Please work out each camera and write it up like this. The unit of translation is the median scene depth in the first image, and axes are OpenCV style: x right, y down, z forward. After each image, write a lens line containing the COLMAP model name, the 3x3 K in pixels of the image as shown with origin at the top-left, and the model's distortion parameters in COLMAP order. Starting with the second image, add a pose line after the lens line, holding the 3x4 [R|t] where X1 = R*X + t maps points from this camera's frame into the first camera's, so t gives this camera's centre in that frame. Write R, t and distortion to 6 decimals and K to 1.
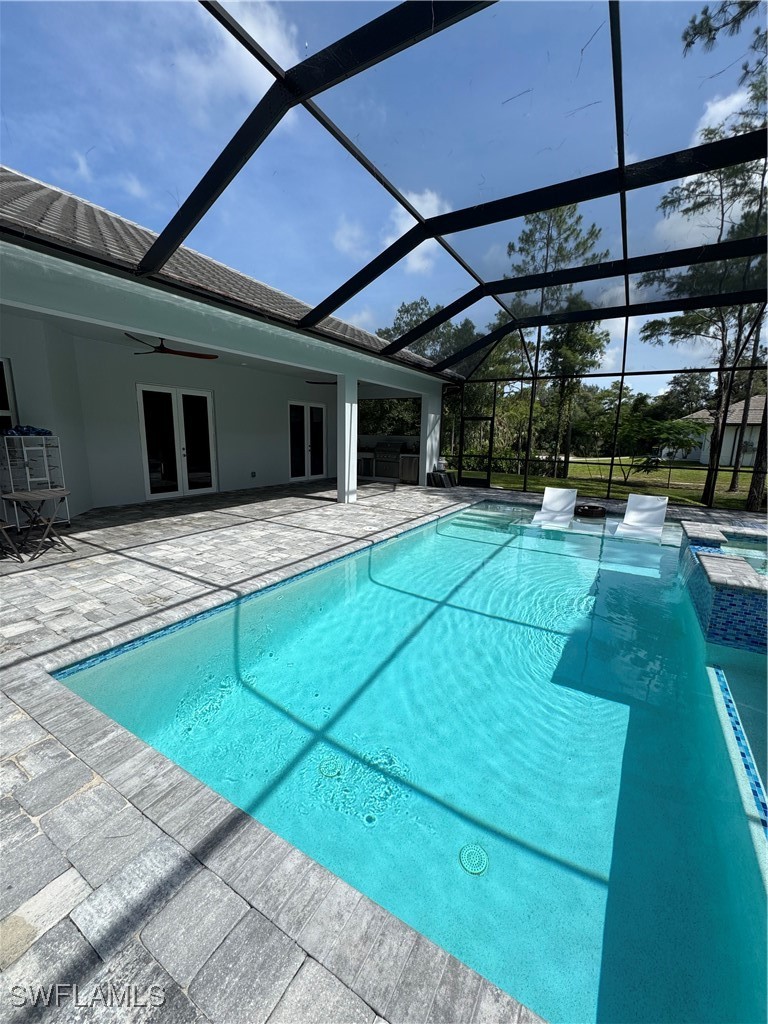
lens RADIAL K [[408.4, 0, 384.0], [0, 408.4, 512.0], [0, 0, 1]] dist [-0.001849, 0.000130]
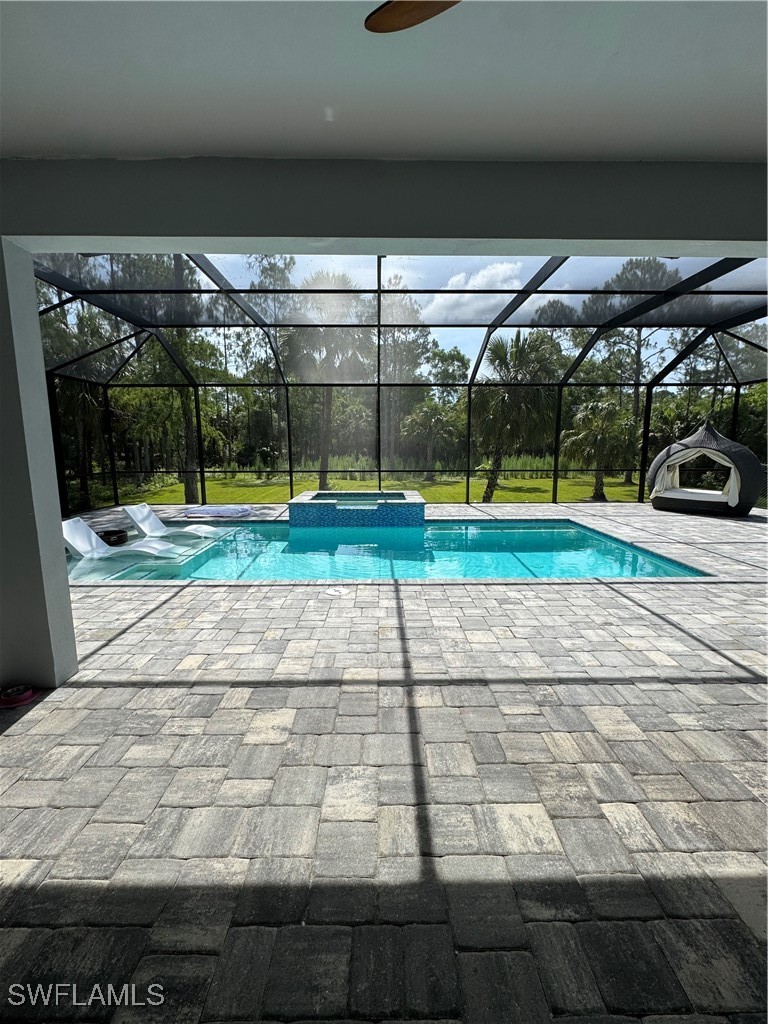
lens RADIAL K [[439.6, 0, 384.0], [0, 439.6, 512.0], [0, 0, 1]] dist [-0.000987, 0.000696]
pose [[-0.528329, -0.141276, 0.837204, -0.966118], [0.149990, 0.955021, 0.255810, -0.376254], [-0.835686, 0.260724, -0.483375, 1.851093]]
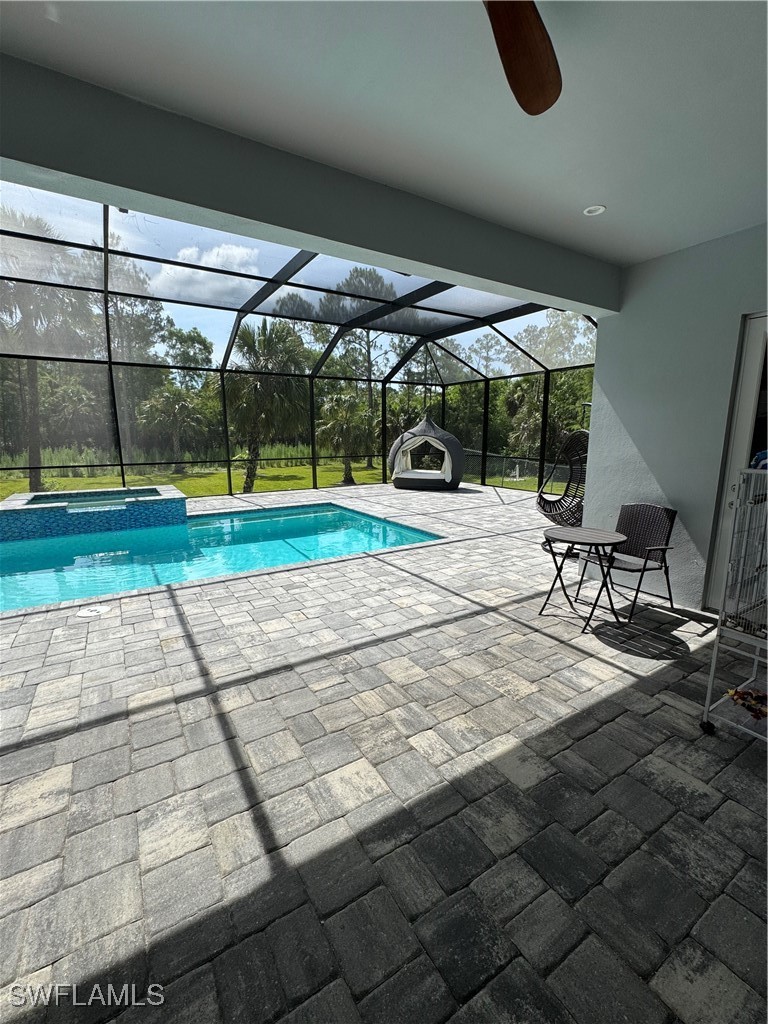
lens RADIAL K [[439.6, 0, 384.0], [0, 439.6, 512.0], [0, 0, 1]] dist [-0.000987, 0.000696]
pose [[-0.891444, -0.091138, 0.443871, -0.935449], [0.073602, 0.937433, 0.340296, -0.380746], [-0.447113, 0.336025, -0.828961, 1.883475]]
